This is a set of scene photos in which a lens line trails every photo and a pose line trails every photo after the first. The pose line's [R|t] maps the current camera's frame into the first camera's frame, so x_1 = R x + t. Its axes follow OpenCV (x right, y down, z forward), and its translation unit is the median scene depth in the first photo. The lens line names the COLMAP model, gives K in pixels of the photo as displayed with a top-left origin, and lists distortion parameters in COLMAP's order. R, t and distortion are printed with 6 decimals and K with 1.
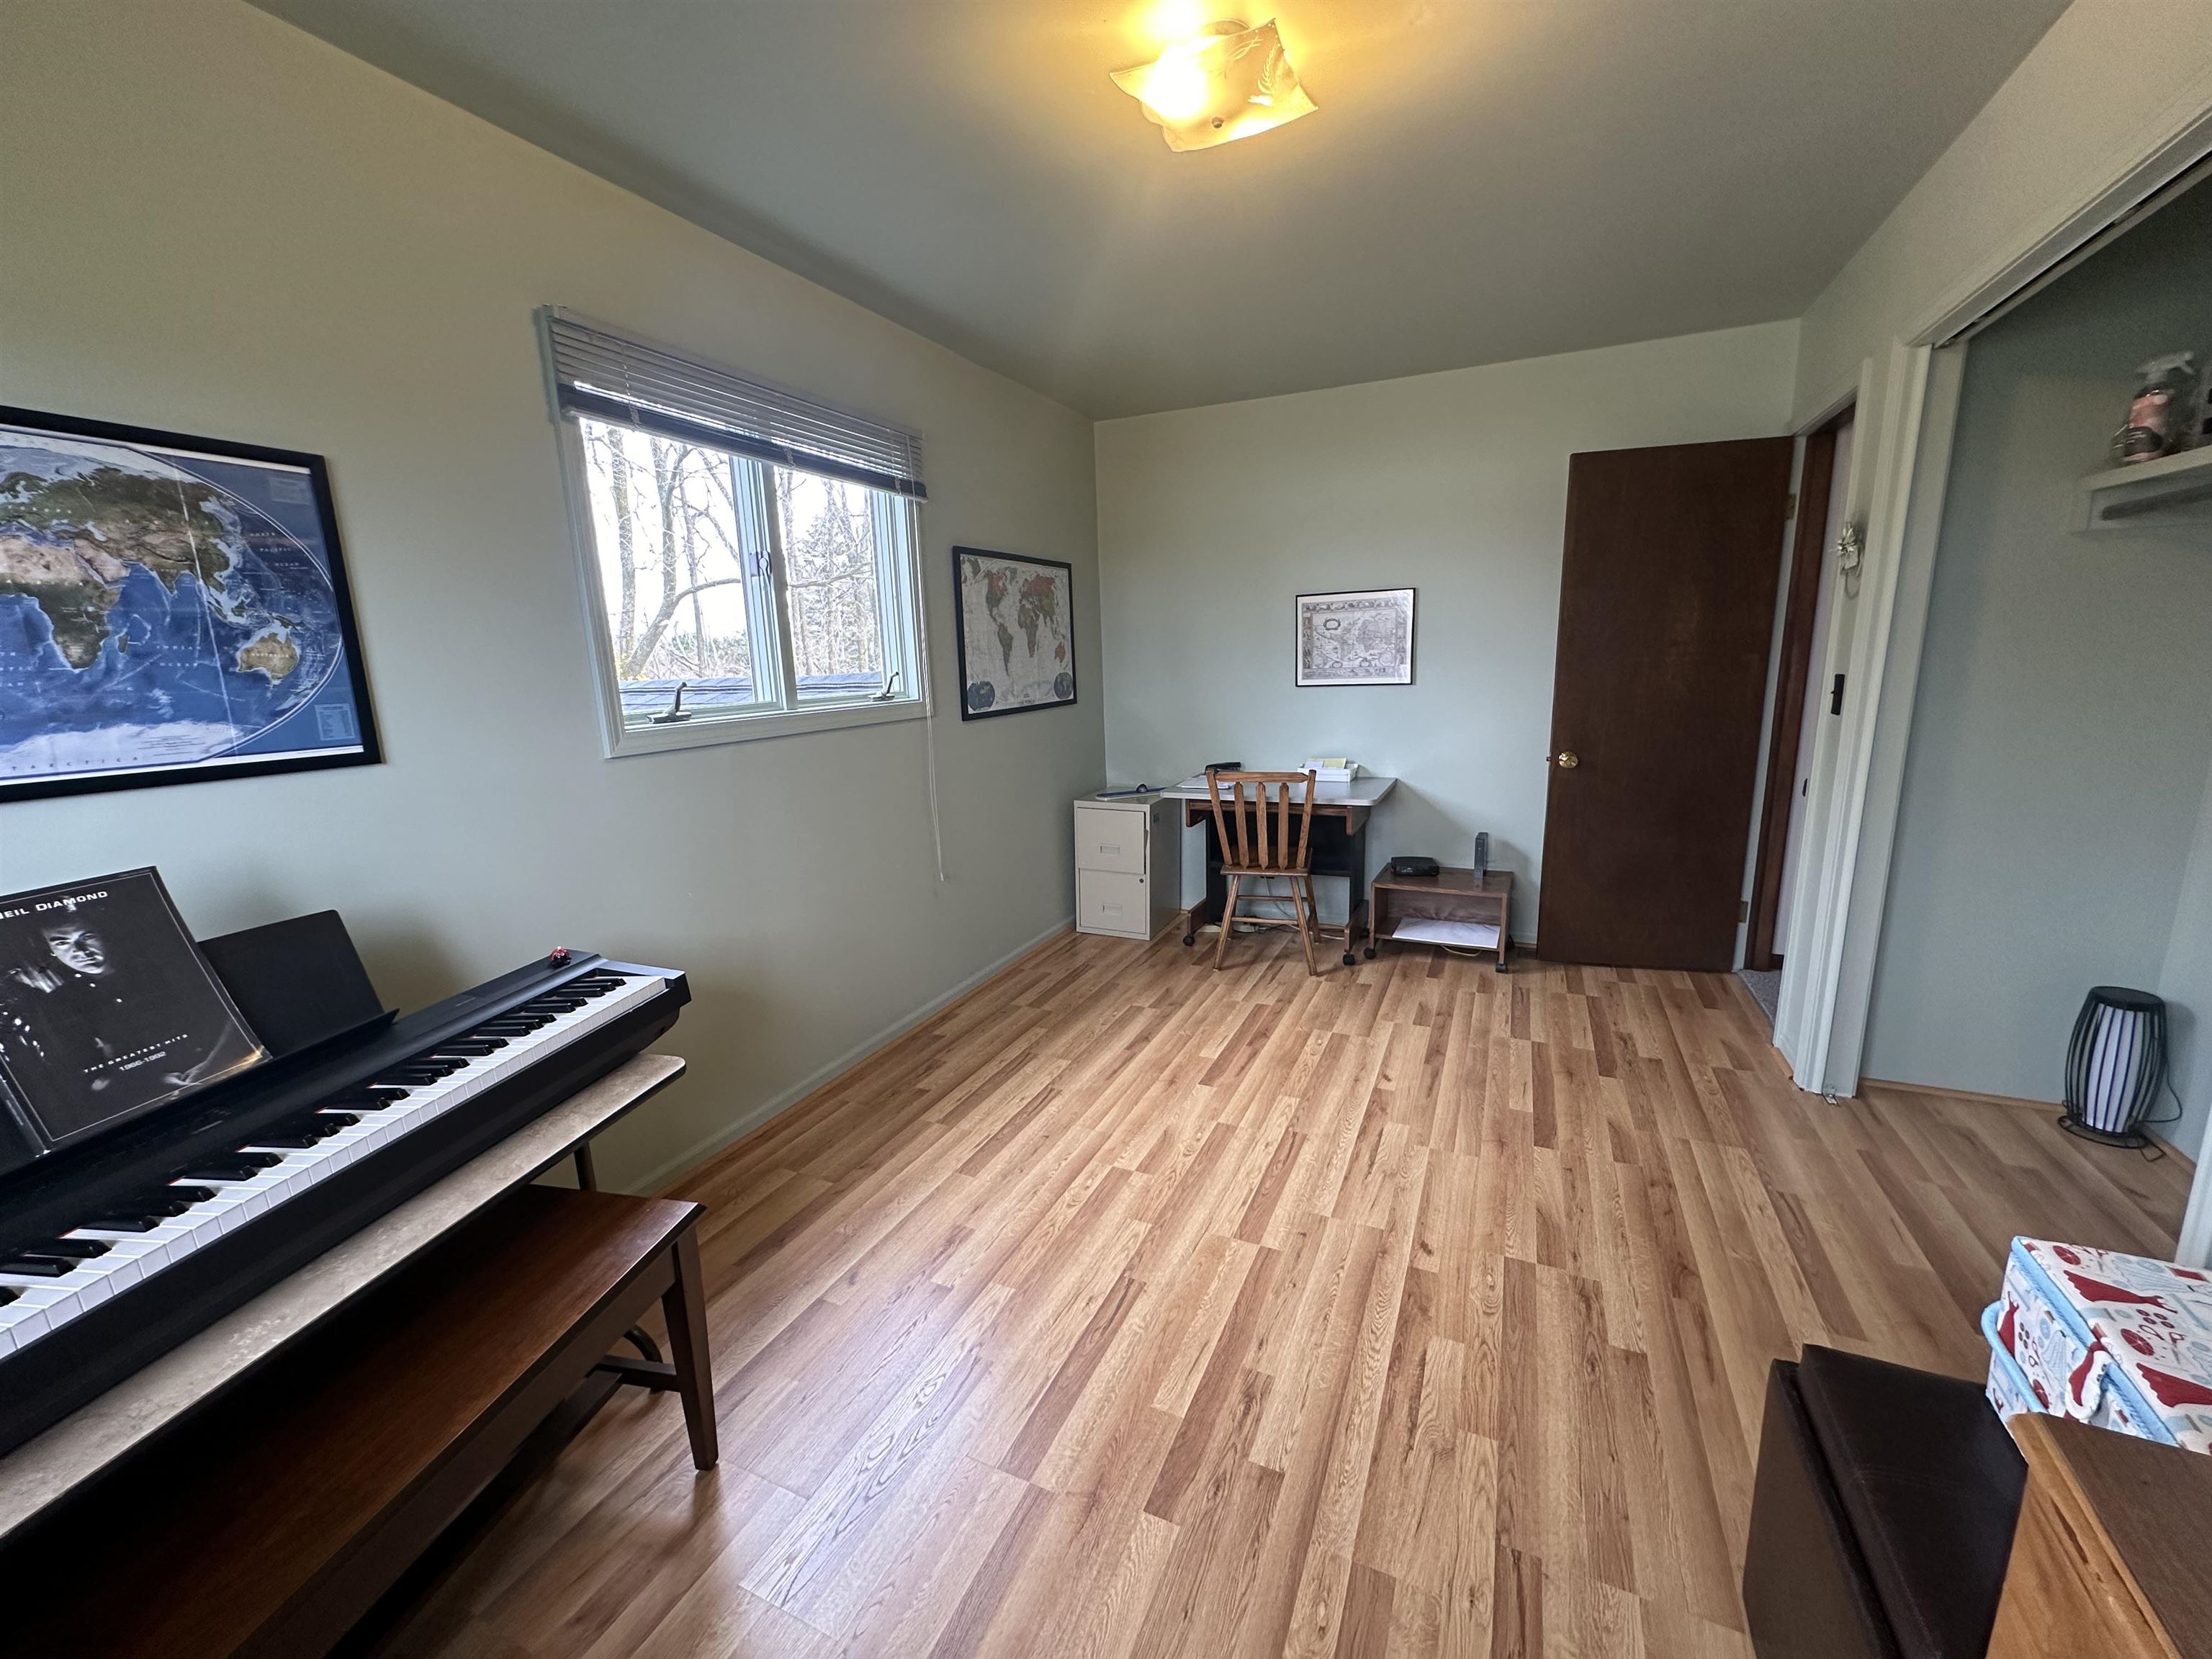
lens RADIAL K [[894.7, 0, 1102.9], [0, 894.7, 832.4], [0, 0, 1]] dist [-0.005059, 0.001419]
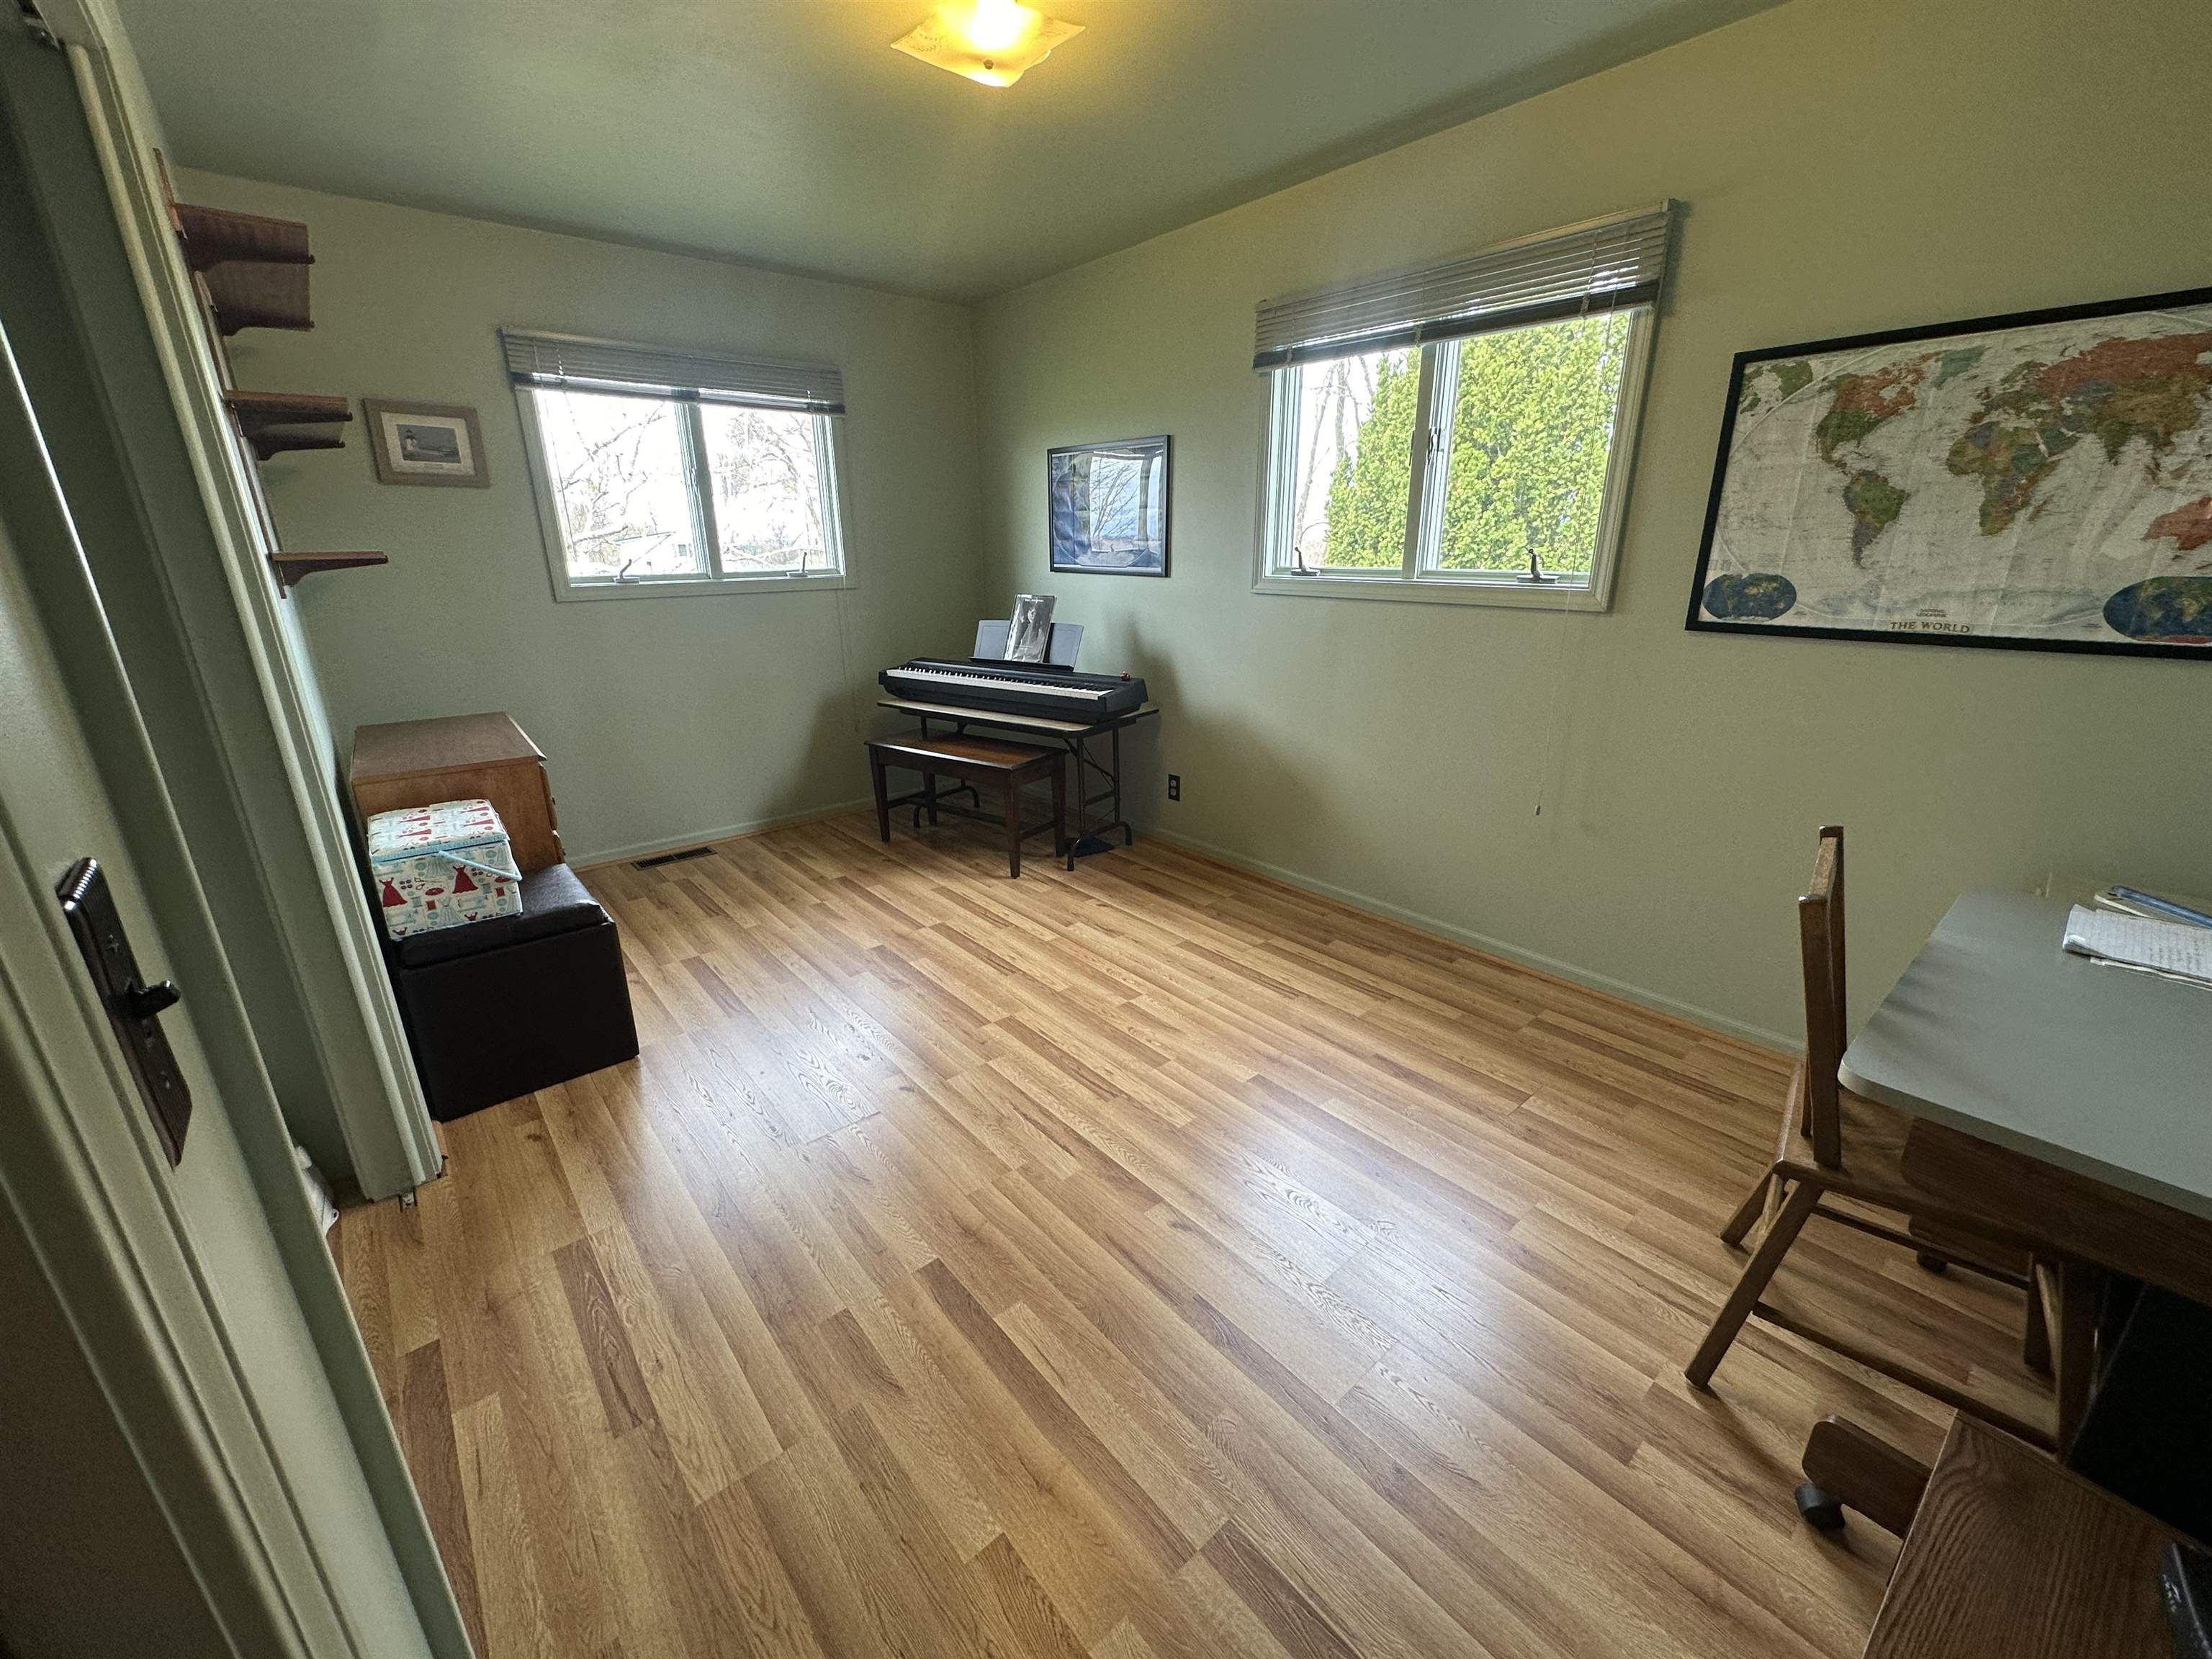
lens RADIAL K [[894.7, 0, 1098.8], [0, 894.7, 825.3], [0, 0, 1]] dist [-0.005059, 0.001419]
pose [[-0.431804, 0.306163, -0.848416, 0.714357], [-0.158858, 0.900110, 0.405668, -0.212358], [0.887868, 0.309947, -0.340034, 0.959472]]
